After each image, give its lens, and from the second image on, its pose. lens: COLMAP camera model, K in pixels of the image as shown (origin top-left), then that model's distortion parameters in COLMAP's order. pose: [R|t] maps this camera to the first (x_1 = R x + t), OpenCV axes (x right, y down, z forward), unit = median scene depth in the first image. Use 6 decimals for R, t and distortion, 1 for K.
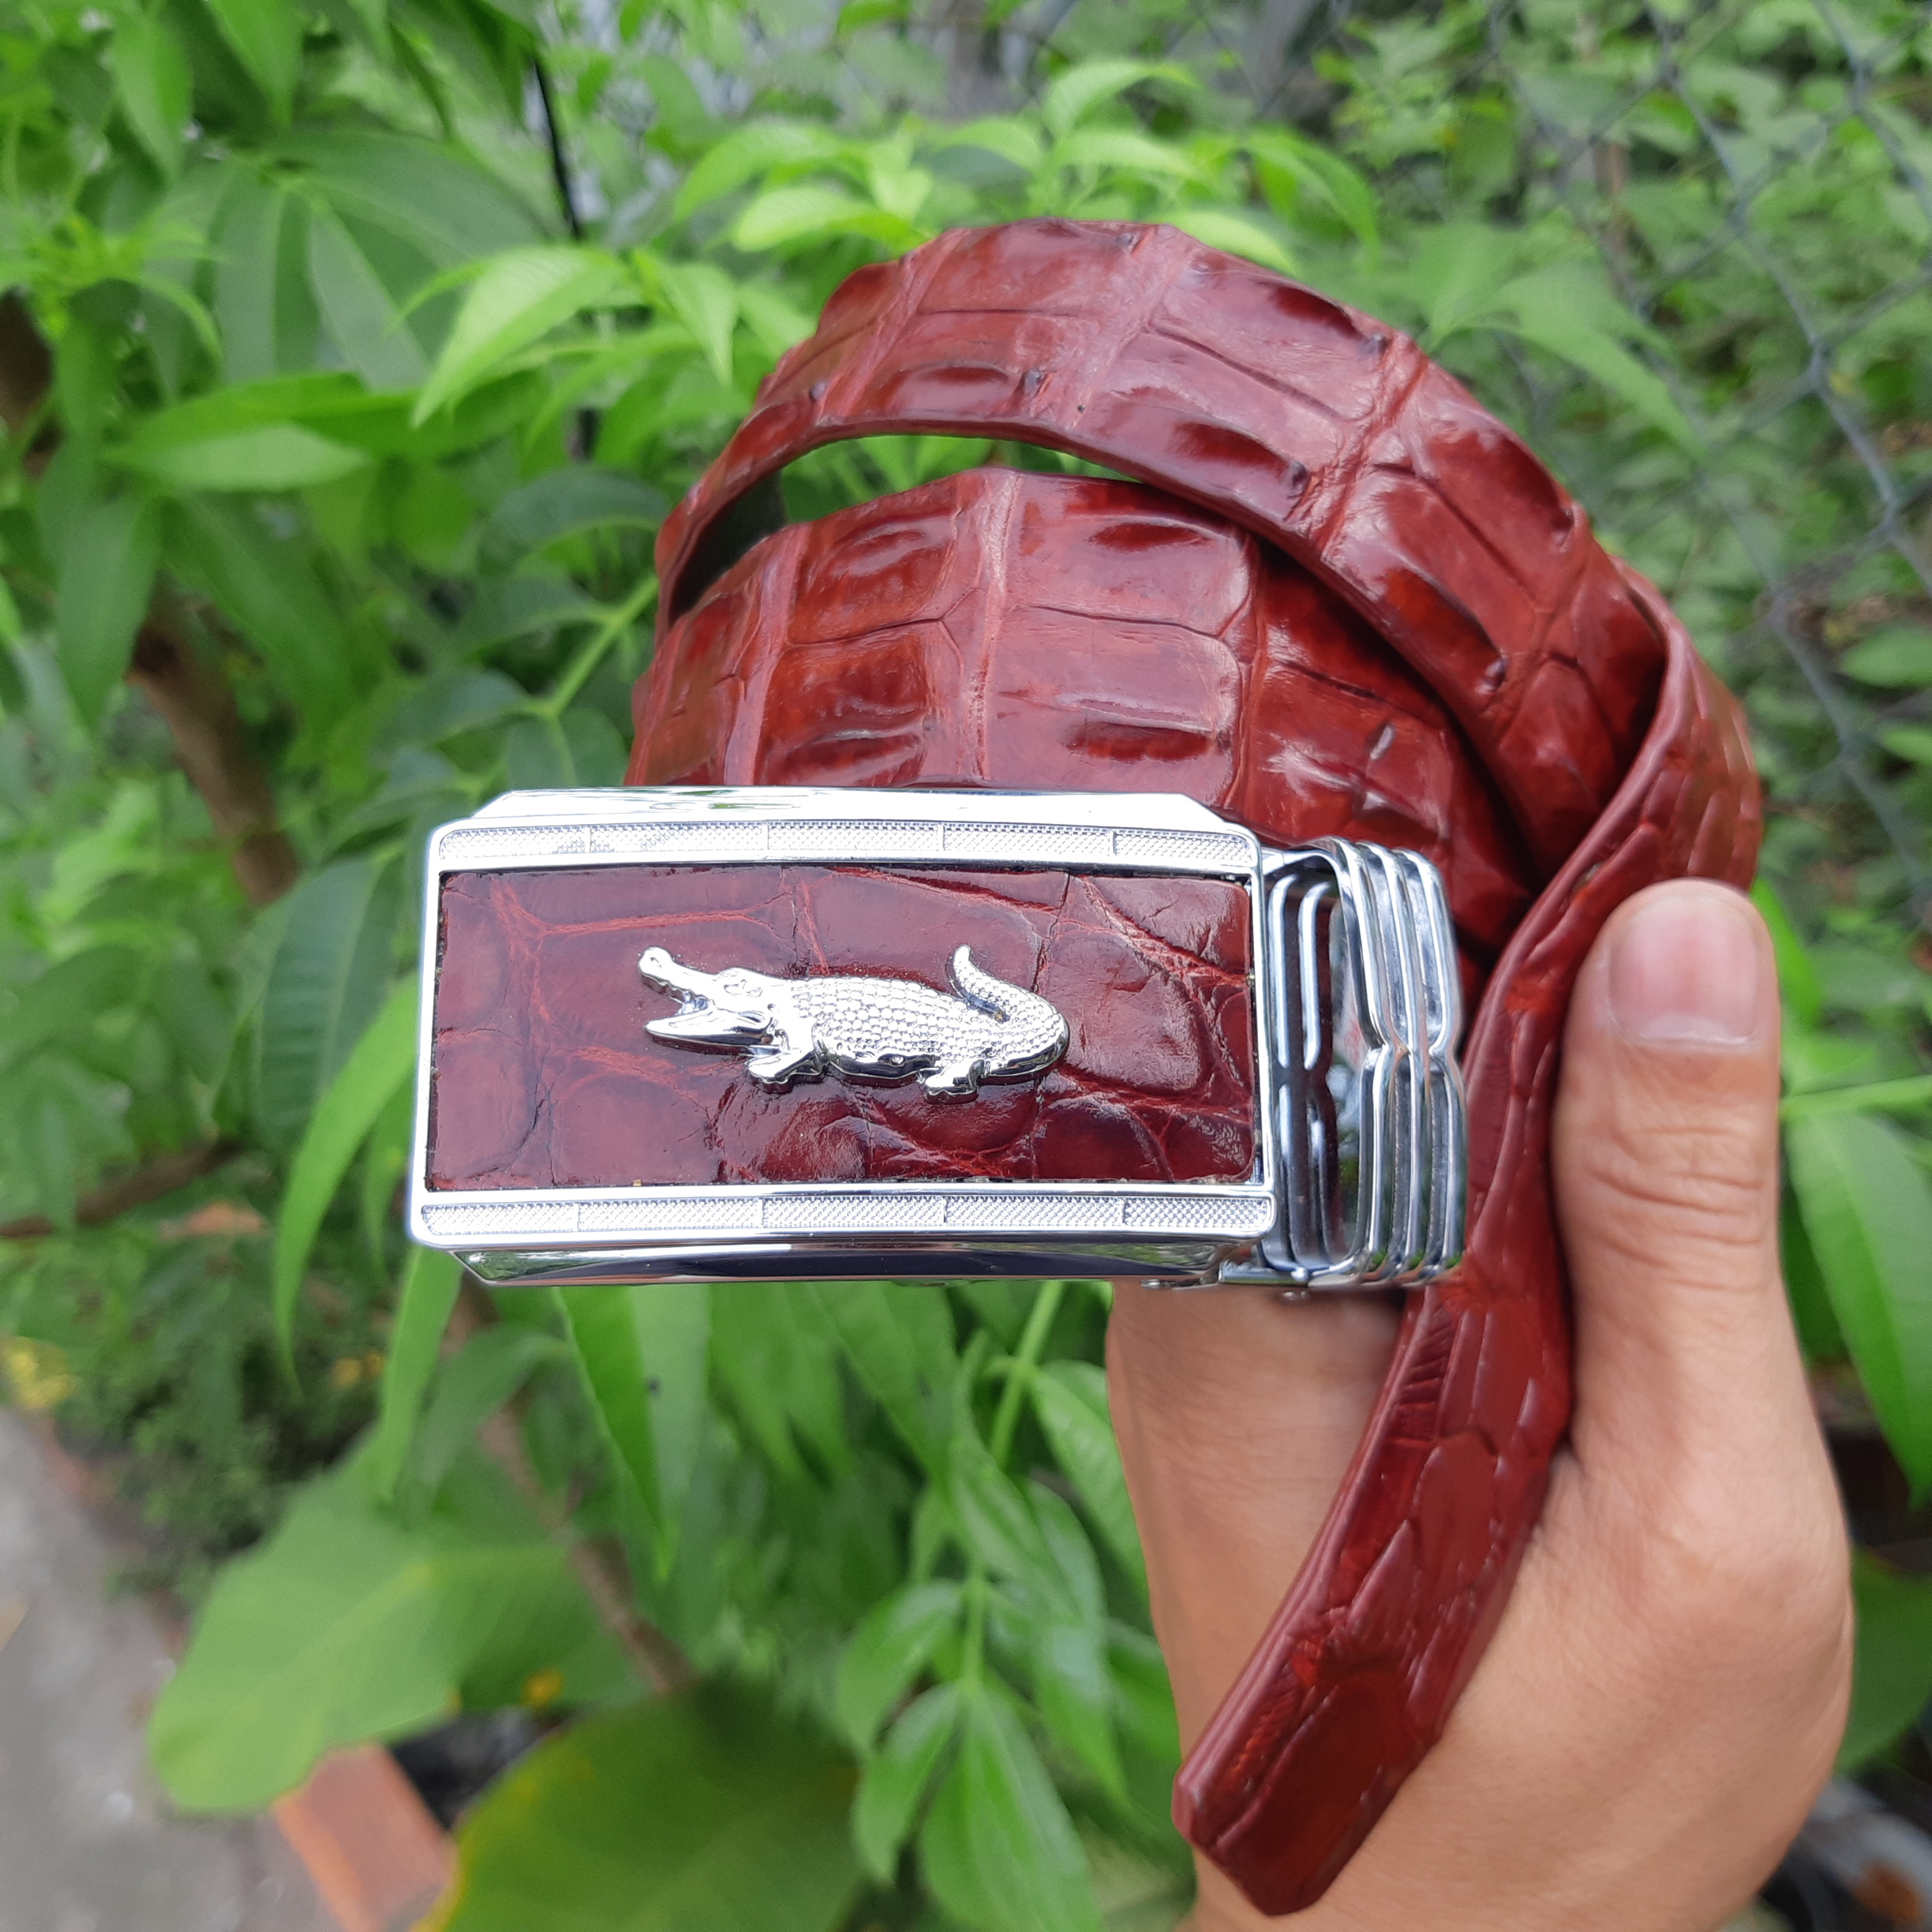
lens RADIAL K [[1947.9, 0, 966.2], [0, 1947.9, 1046.7], [0, 0, 1]] dist [0.179782, -0.027557]
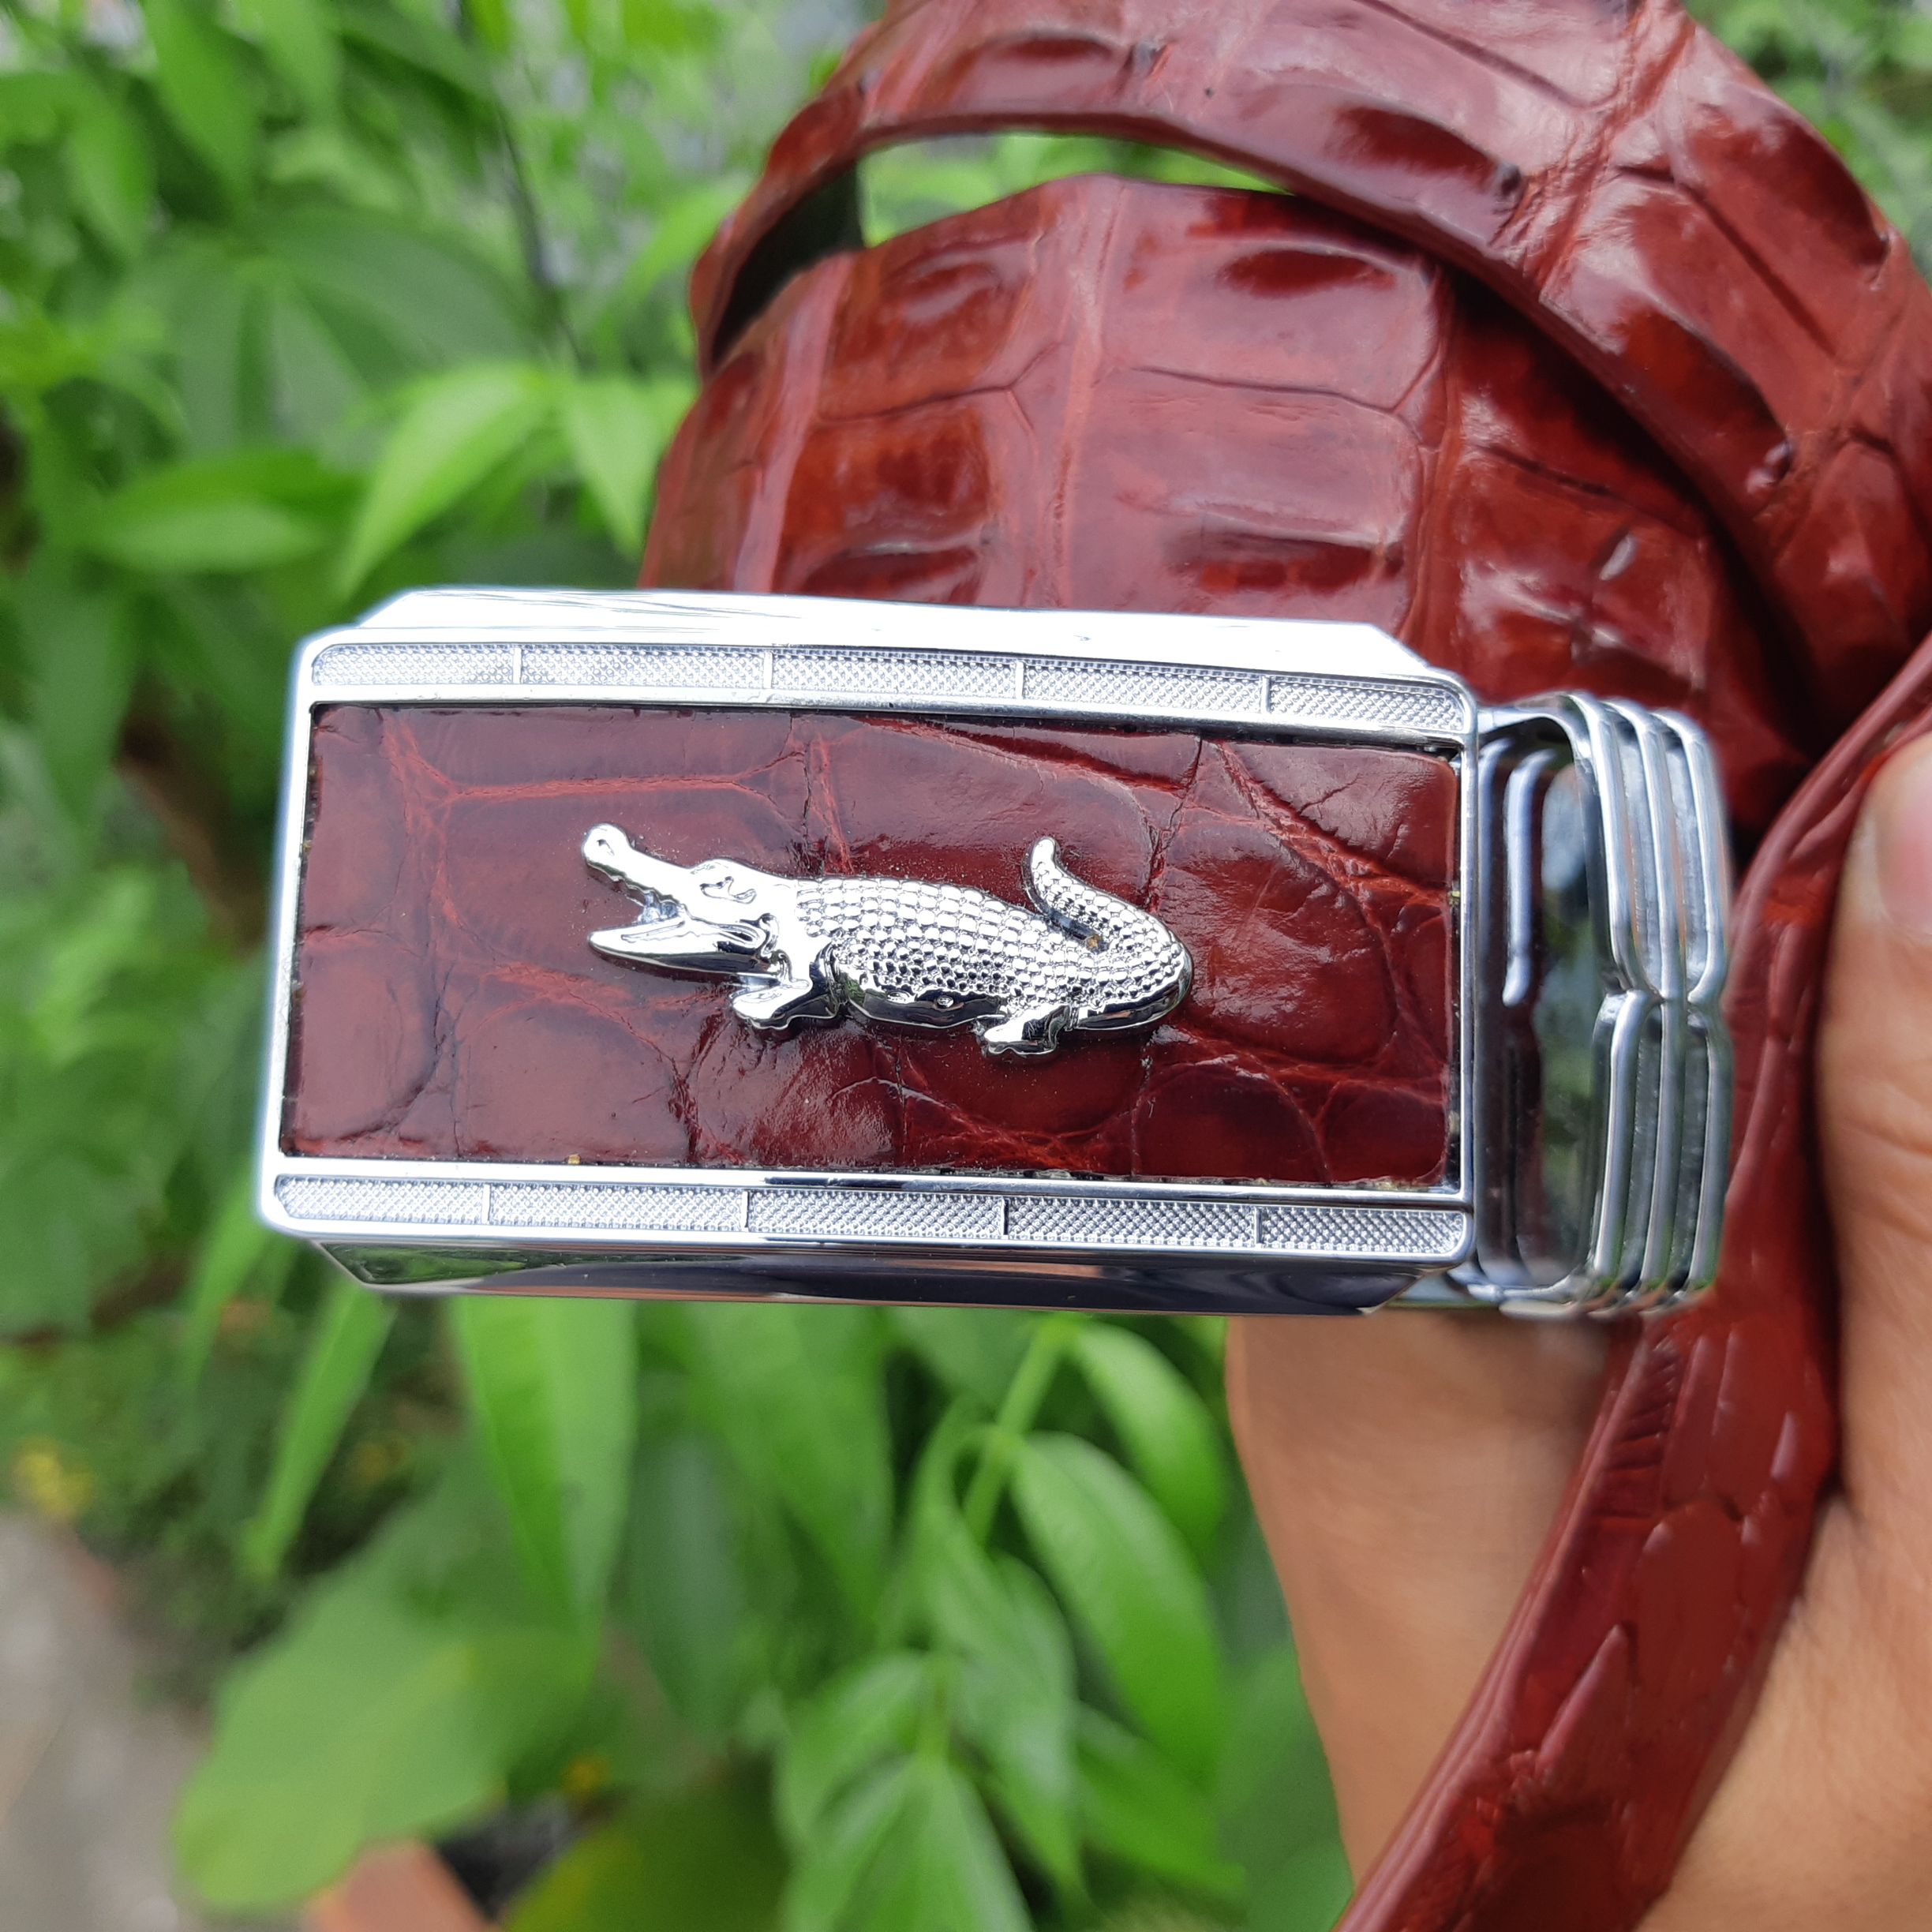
lens RADIAL K [[1947.9, 0, 966.2], [0, 1947.9, 1046.7], [0, 0, 1]] dist [0.179782, -0.027557]
pose [[0.999403, 0.032210, -0.012490, -0.017577], [-0.031055, 0.996011, 0.083653, -0.033494], [0.015135, -0.083216, 0.996417, 0.284177]]
